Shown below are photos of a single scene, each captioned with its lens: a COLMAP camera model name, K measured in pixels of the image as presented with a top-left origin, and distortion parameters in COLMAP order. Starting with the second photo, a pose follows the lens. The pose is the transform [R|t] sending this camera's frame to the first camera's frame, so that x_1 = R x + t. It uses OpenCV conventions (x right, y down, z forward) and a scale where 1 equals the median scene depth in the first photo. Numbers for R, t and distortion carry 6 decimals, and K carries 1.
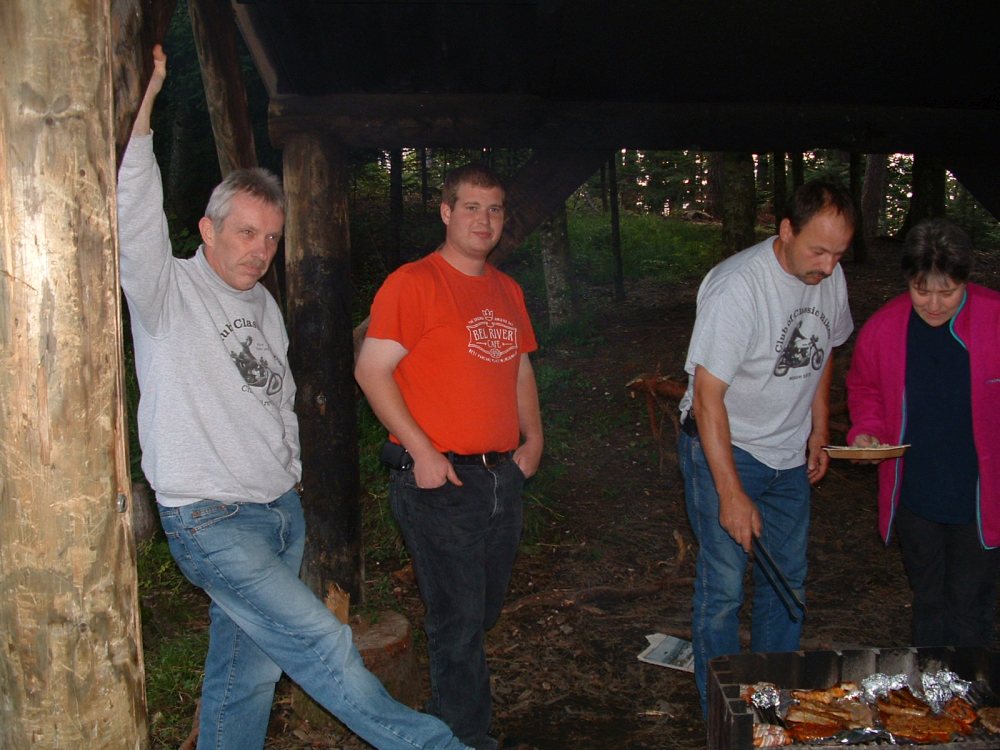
lens RADIAL K [[1185.3, 0, 500.4], [0, 1185.3, 368.3], [0, 0, 1]] dist [-0.133754, 0.000000]
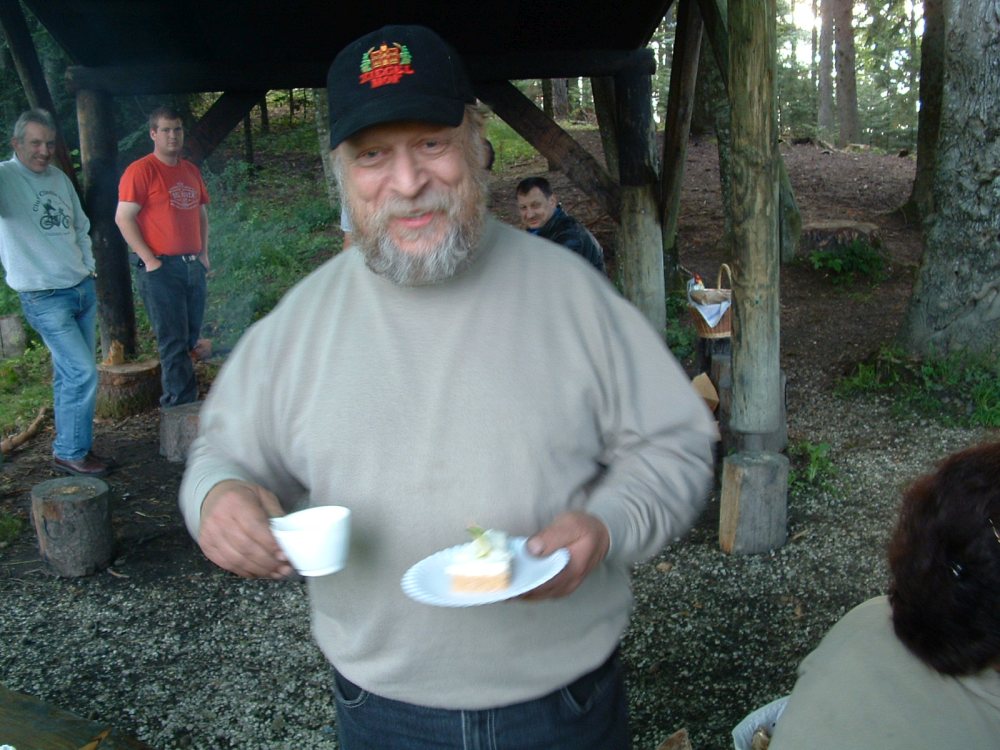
lens RADIAL K [[1185.3, 0, 499.9], [0, 1185.3, 375.4], [0, 0, 1]] dist [-0.133754, 0.000000]
pose [[0.996257, -0.030299, 0.080954, 0.348018], [0.024433, 0.997069, 0.072497, 0.140080], [-0.082913, -0.070248, 0.994078, -0.969168]]
